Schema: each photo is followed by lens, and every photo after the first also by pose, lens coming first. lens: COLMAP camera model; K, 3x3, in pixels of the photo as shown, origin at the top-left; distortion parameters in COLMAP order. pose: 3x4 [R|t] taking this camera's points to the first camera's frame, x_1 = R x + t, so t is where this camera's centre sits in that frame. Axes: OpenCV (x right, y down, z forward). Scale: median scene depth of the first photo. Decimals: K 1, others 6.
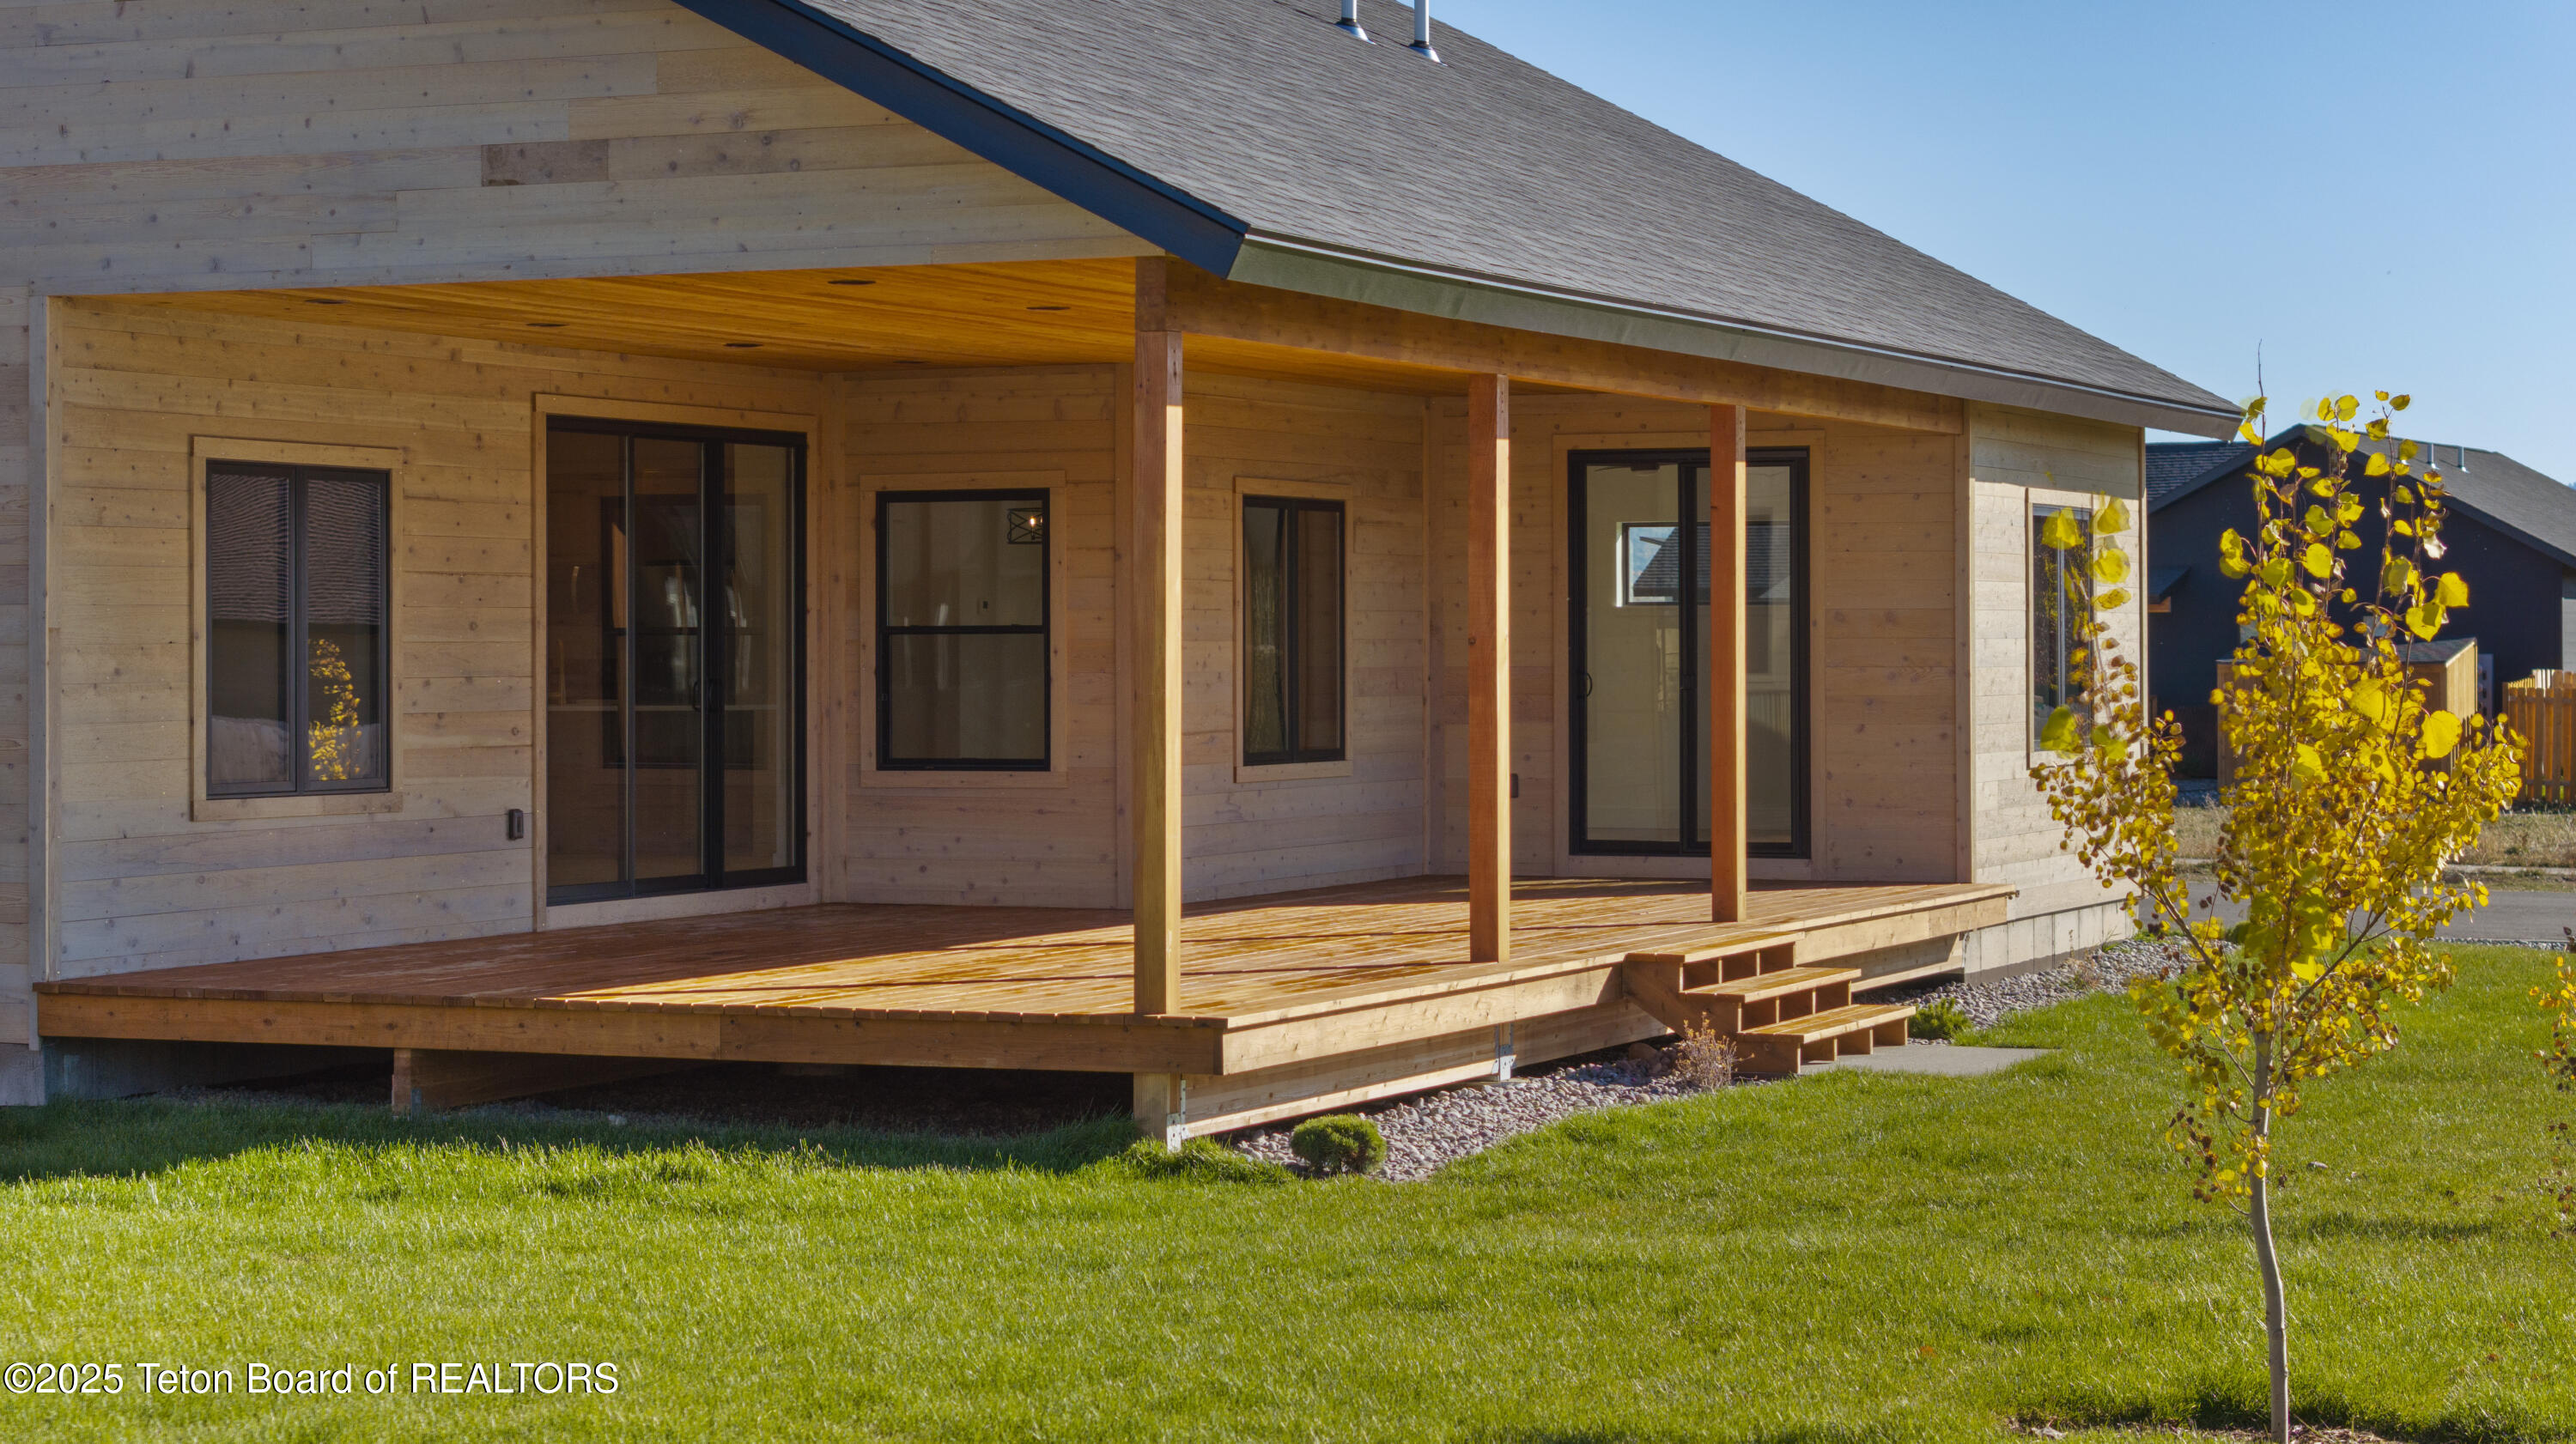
lens RADIAL K [[5211.4, 0, 1276.9], [0, 5211.4, 615.5], [0, 0, 1]] dist [-0.054648, 0.269226]
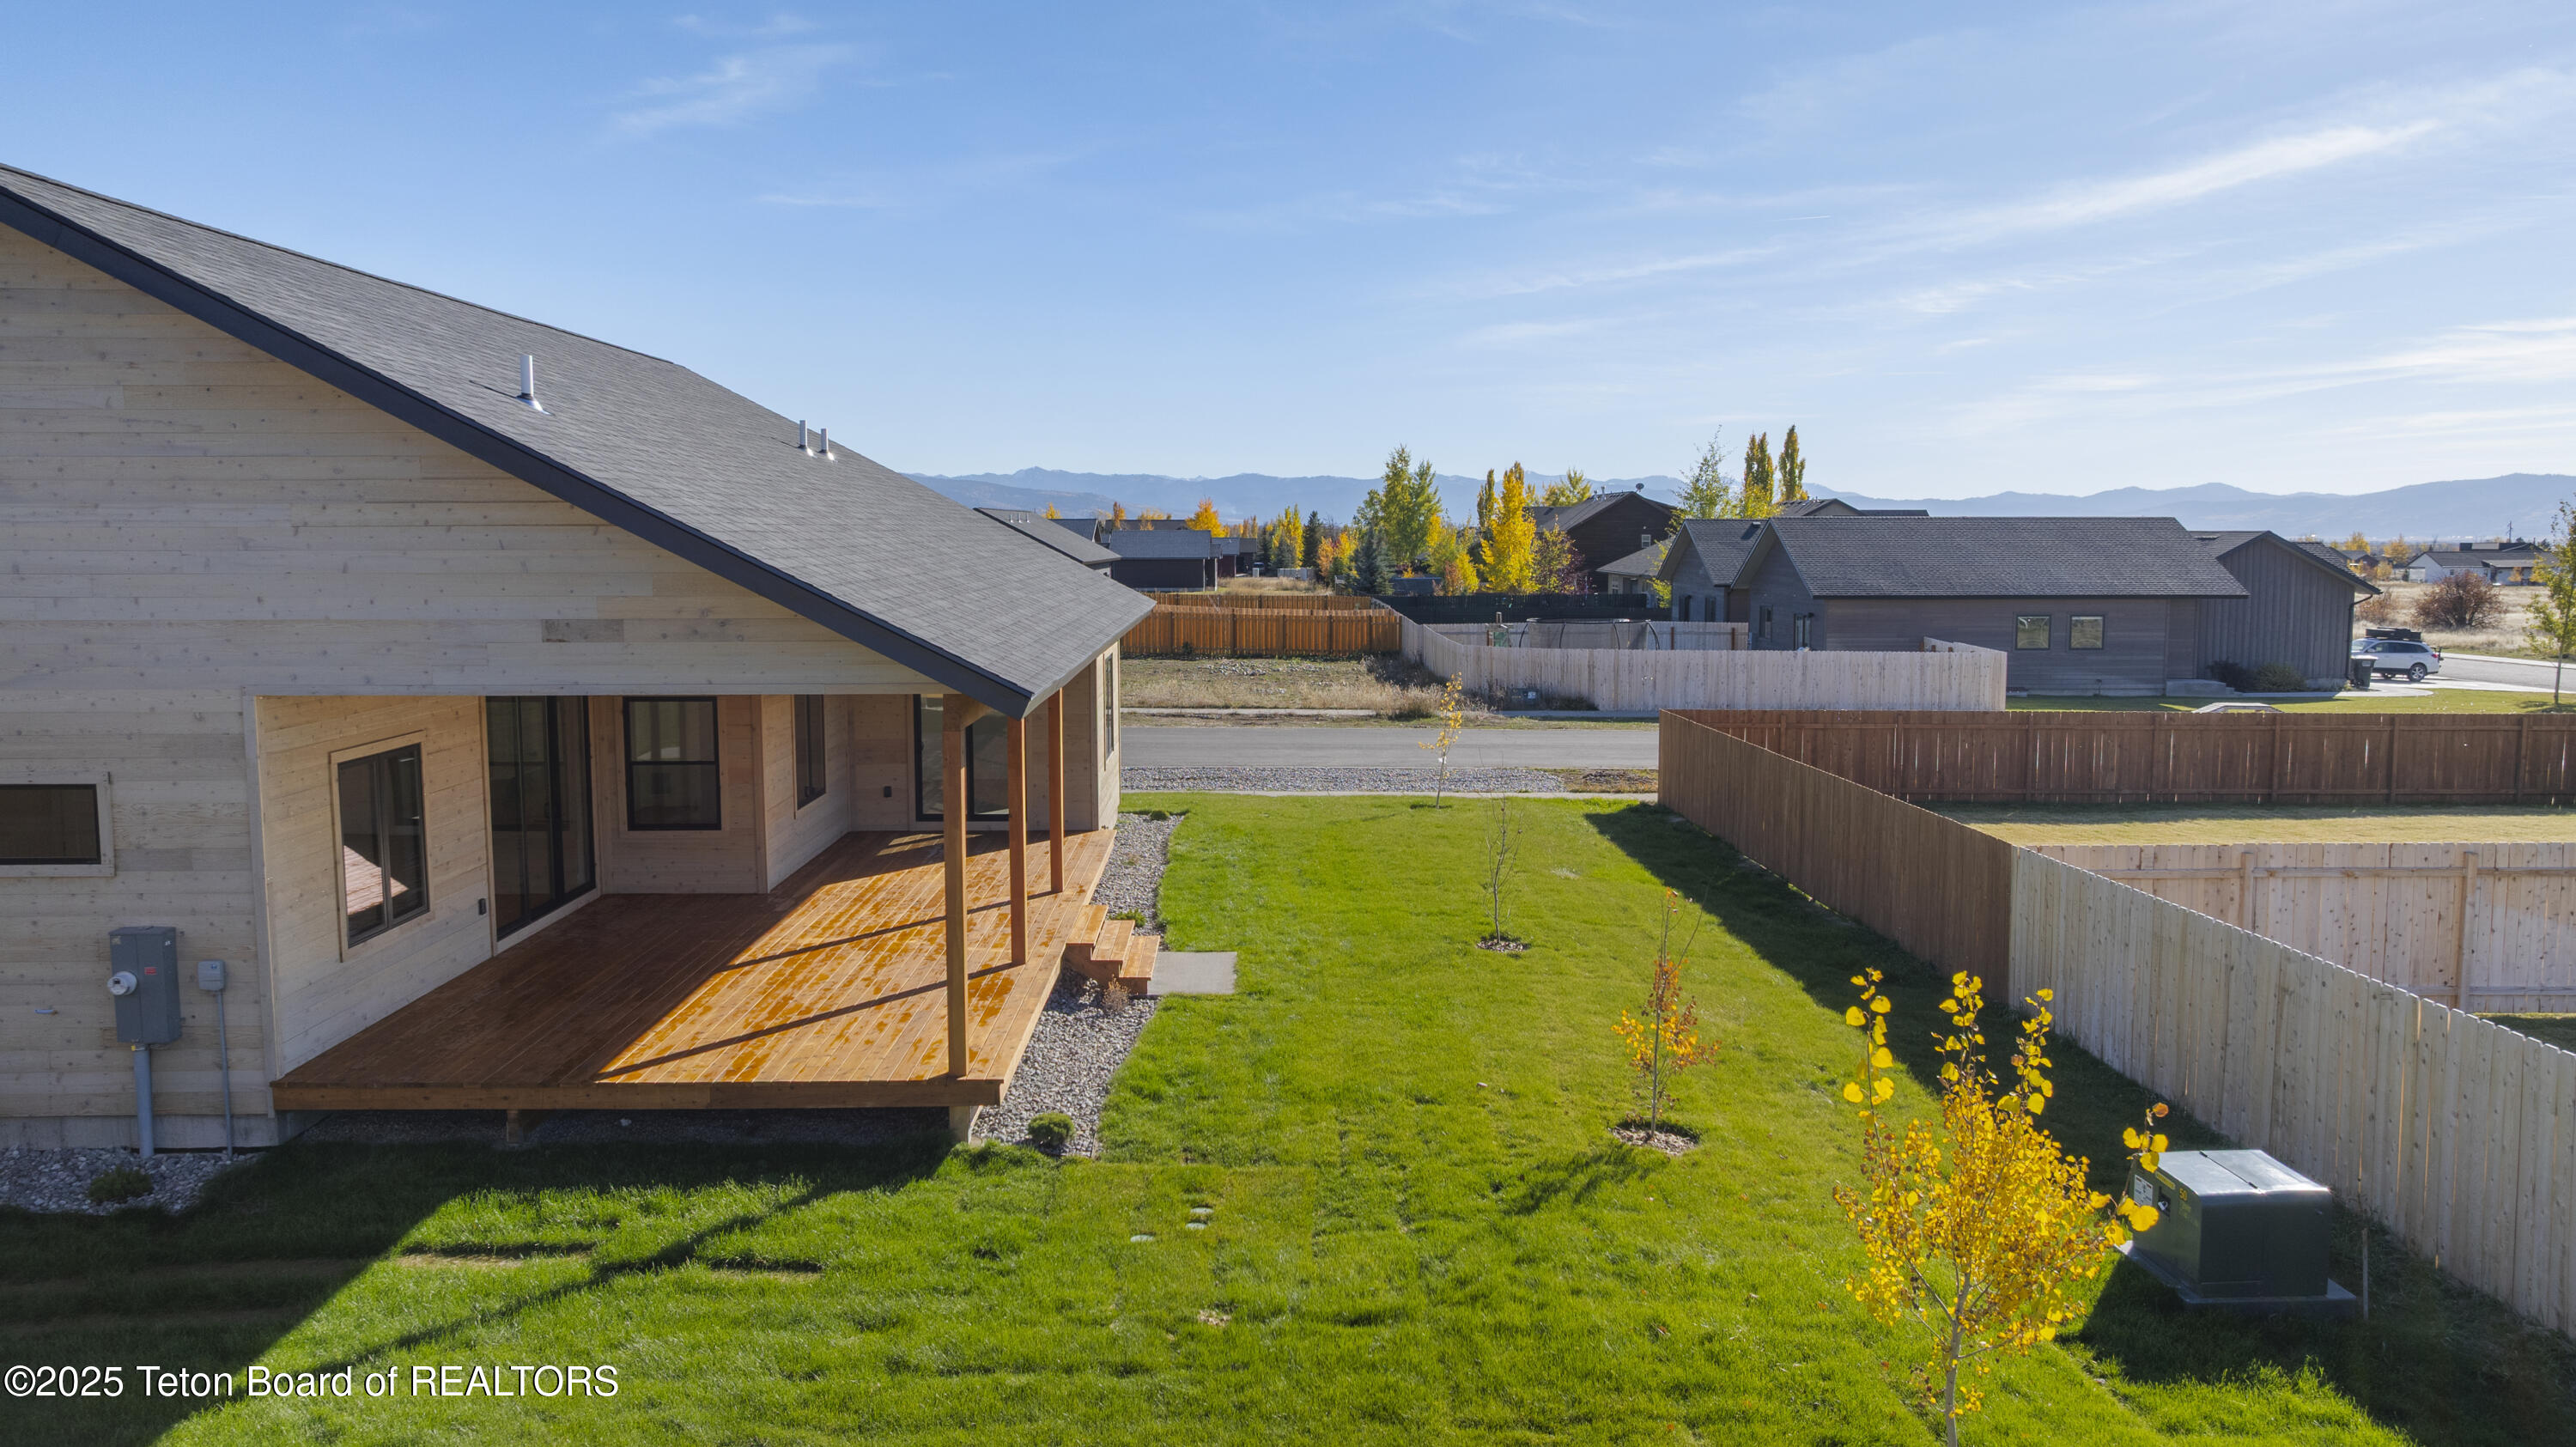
lens RADIAL K [[1820.6, 0, 1288.0], [0, 1820.6, 723.5], [0, 0, 1]] dist [-0.016178, -0.005278]
pose [[0.912064, -0.041172, 0.407976, -0.161253], [-0.003814, 0.994052, 0.108843, -0.114149], [-0.410031, -0.100828, 0.906481, 0.295546]]
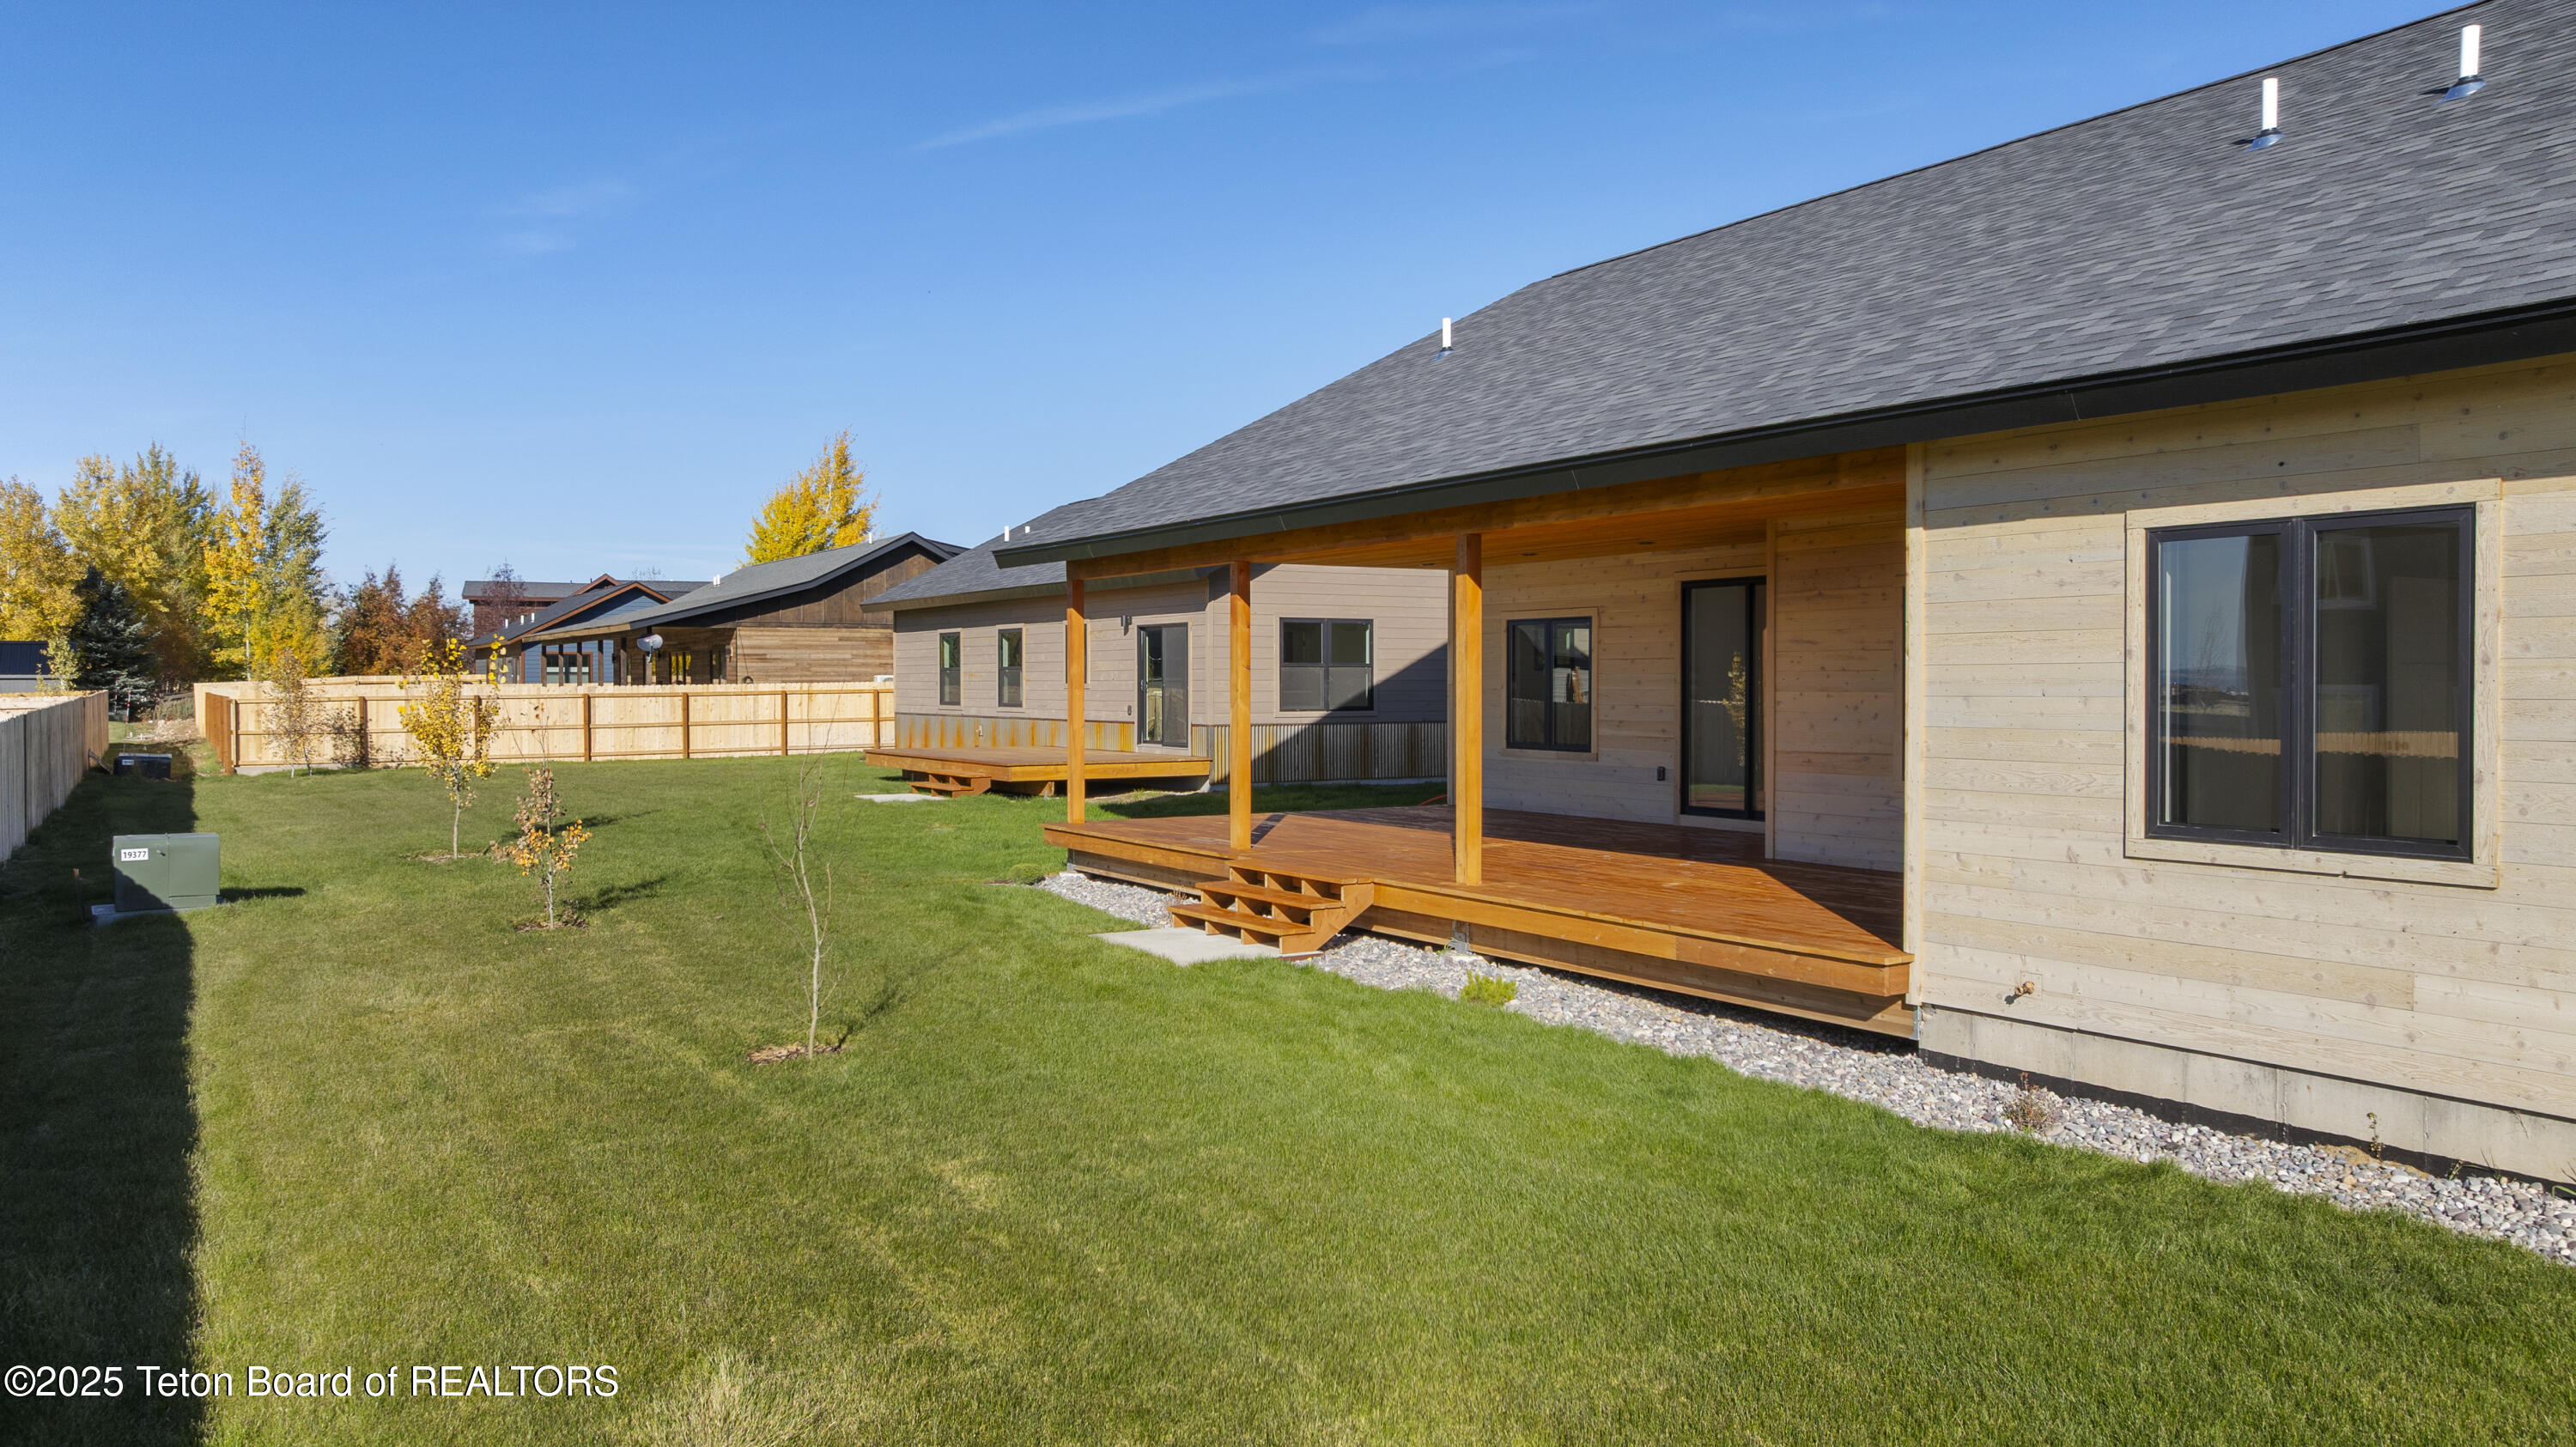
lens RADIAL K [[1820.6, 0, 1288.0], [0, 1820.6, 723.5], [0, 0, 1]] dist [-0.016178, -0.005278]
pose [[-0.588851, 0.021343, -0.807960, 0.614467], [0.008744, 0.999761, 0.020037, 0.003025], [0.808195, 0.004734, -0.588897, 1.460617]]
